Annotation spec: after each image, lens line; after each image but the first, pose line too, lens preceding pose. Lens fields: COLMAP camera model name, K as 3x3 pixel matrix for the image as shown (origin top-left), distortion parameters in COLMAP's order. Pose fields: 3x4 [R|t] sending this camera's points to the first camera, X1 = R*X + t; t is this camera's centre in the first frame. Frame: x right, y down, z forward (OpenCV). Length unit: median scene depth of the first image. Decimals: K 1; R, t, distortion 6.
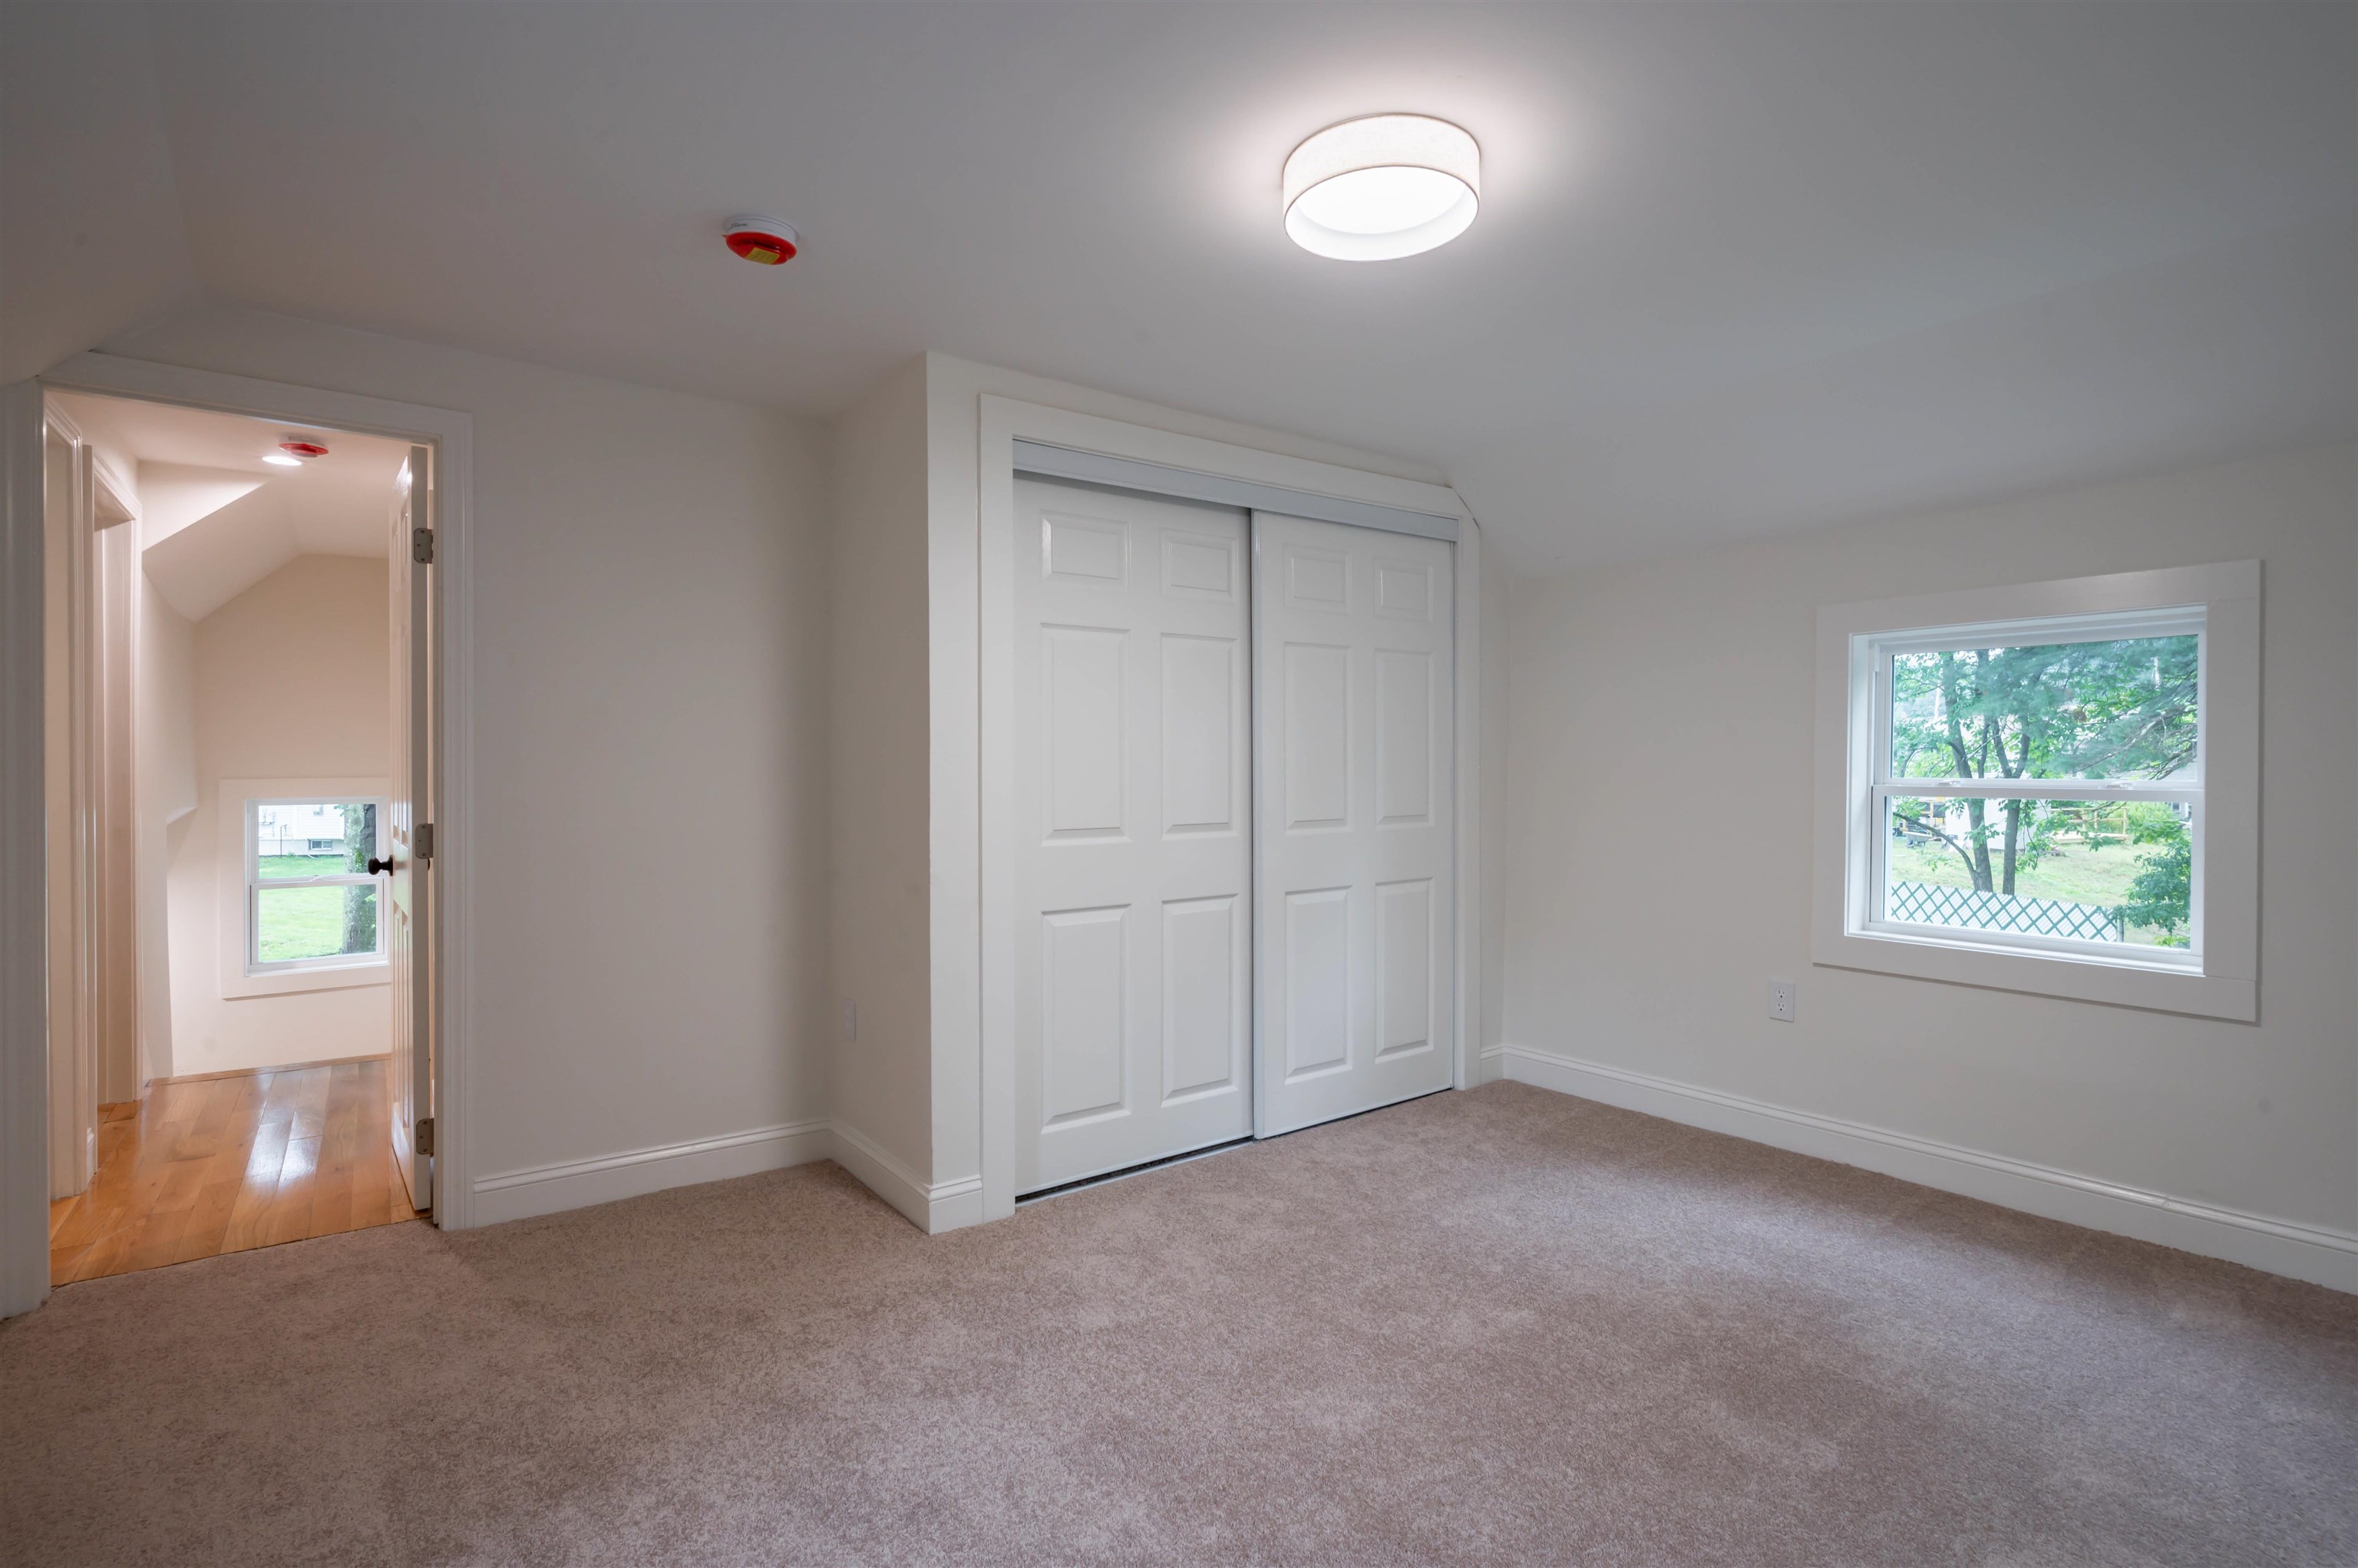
lens RADIAL K [[1153.3, 0, 1173.7], [0, 1153.3, 760.0], [0, 0, 1]] dist [-0.002116, 0.002099]
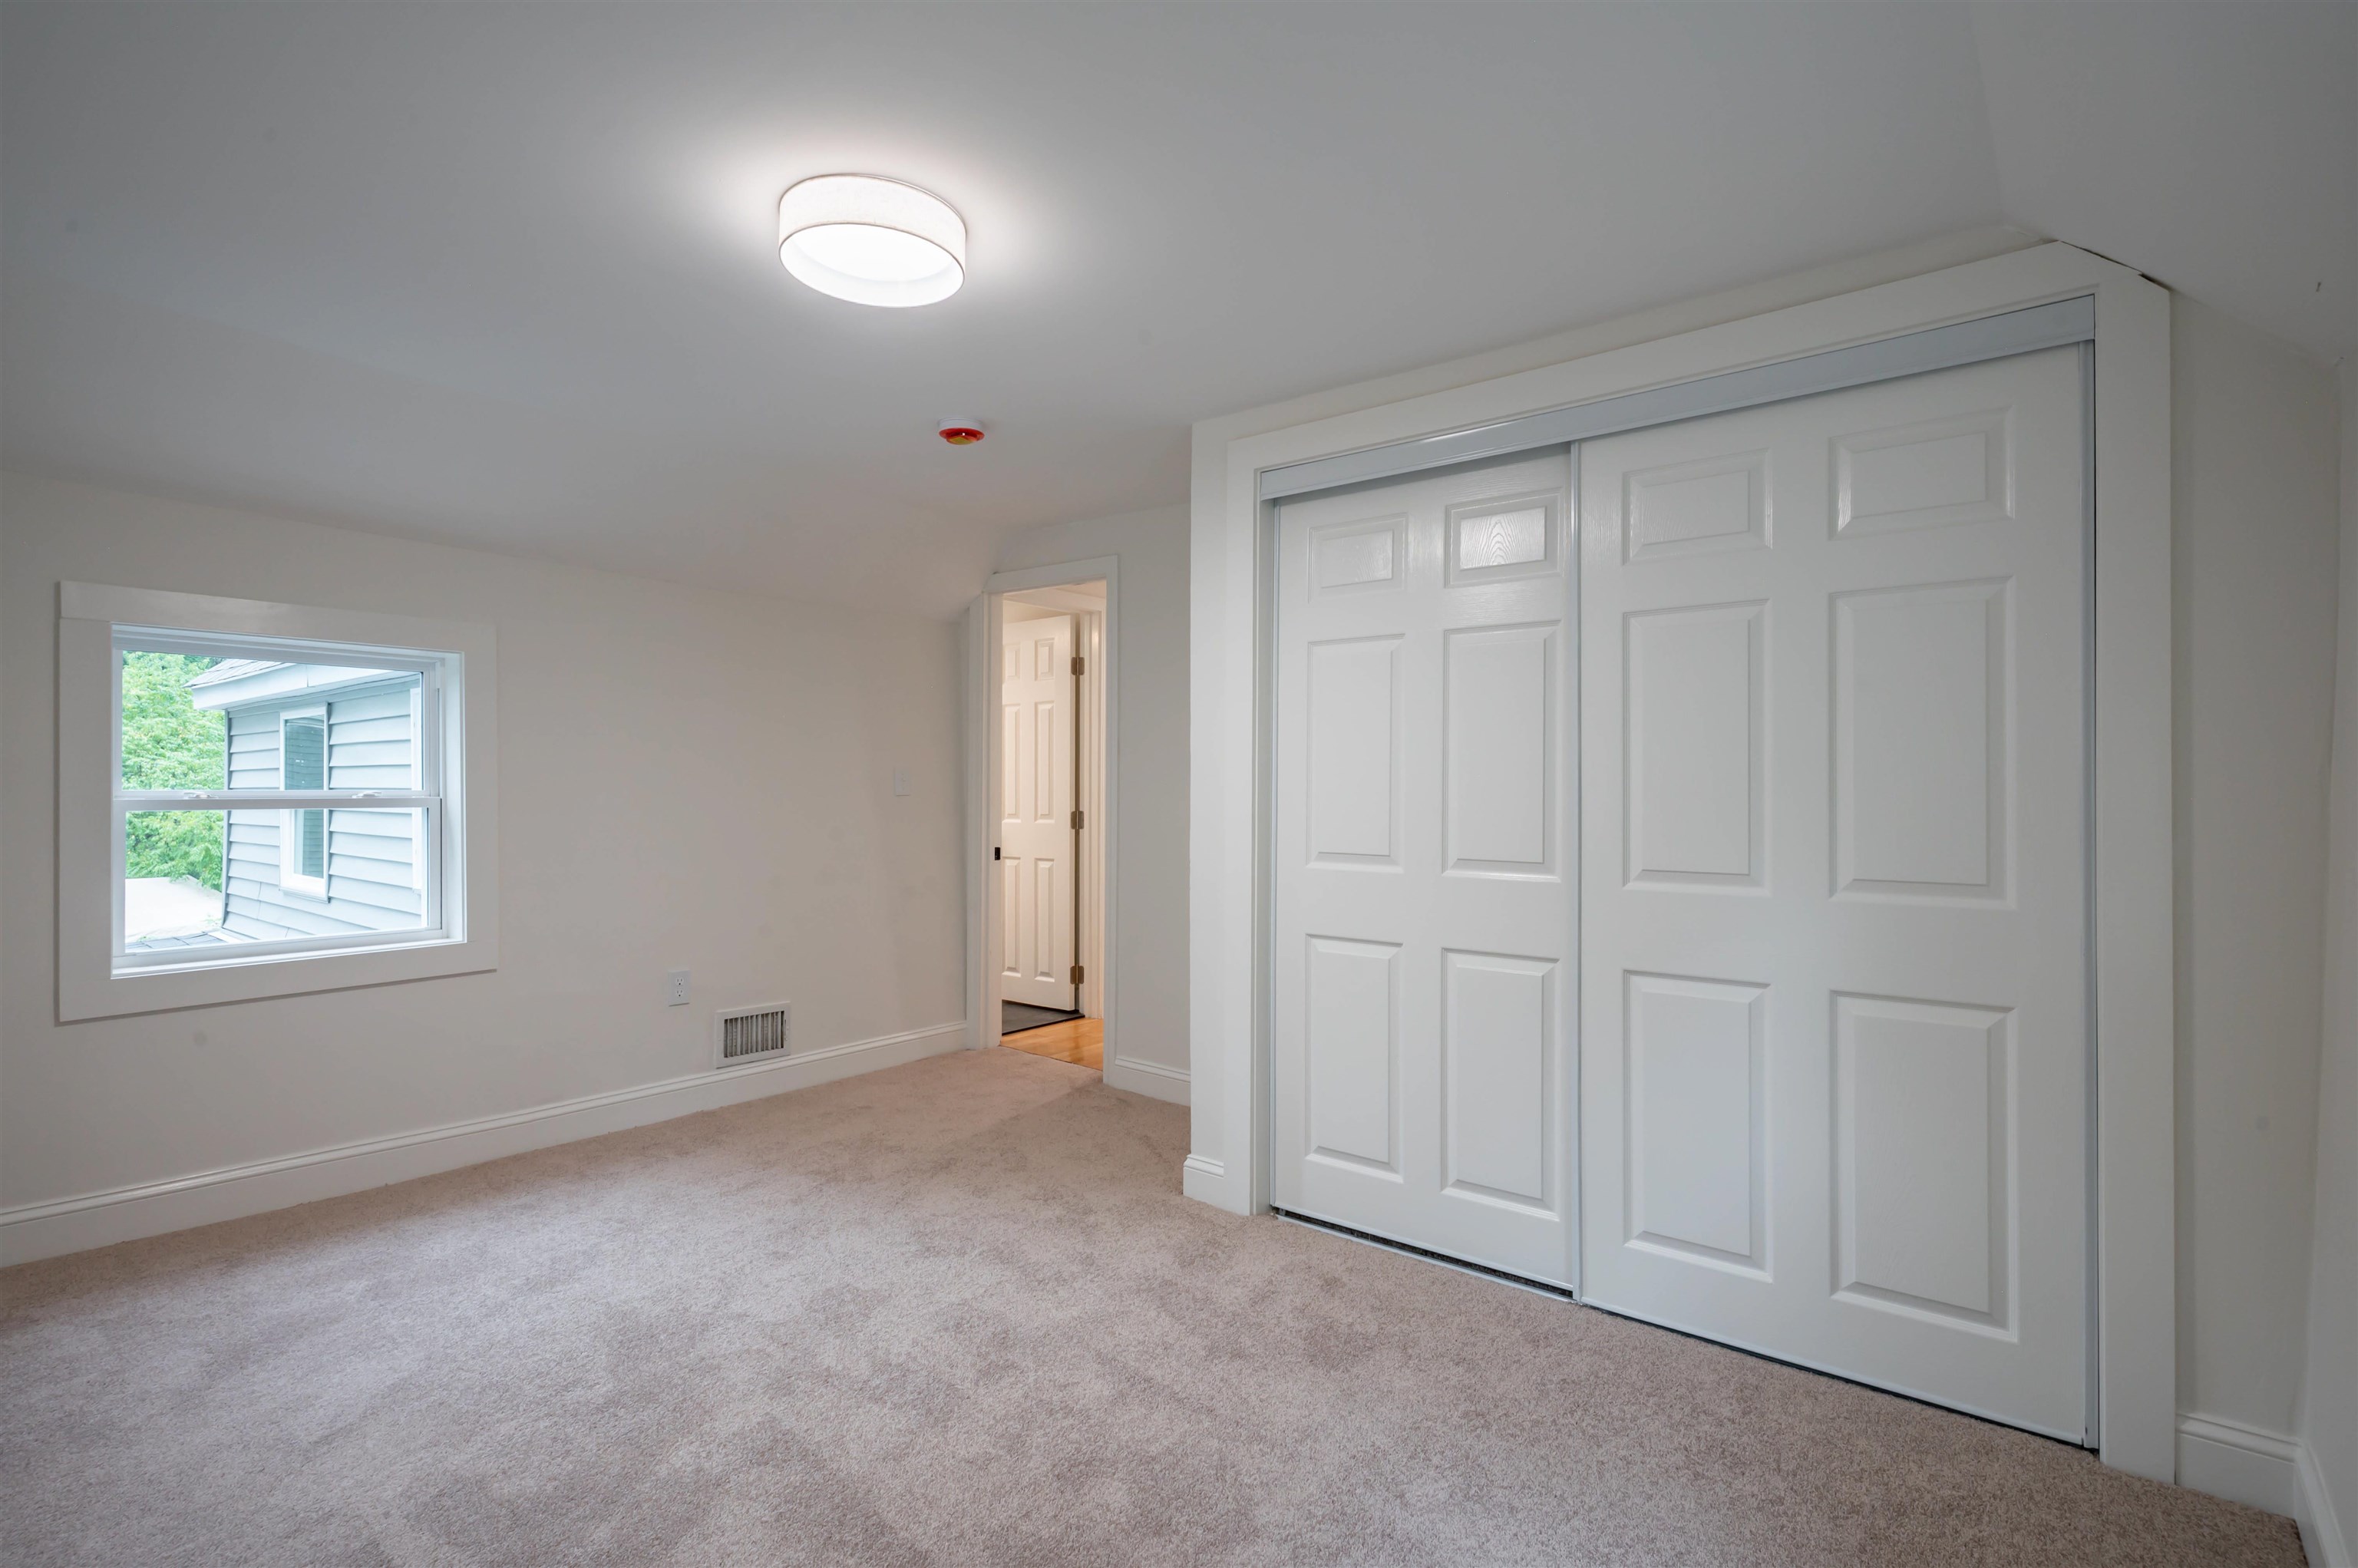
lens RADIAL K [[1153.3, 0, 1171.5], [0, 1153.3, 778.5], [0, 0, 1]] dist [-0.002116, 0.002099]
pose [[0.231747, -0.004488, -0.972766, 0.732448], [-0.005742, 0.999966, -0.005982, 0.004507], [0.972759, 0.006972, 0.231713, 0.585791]]
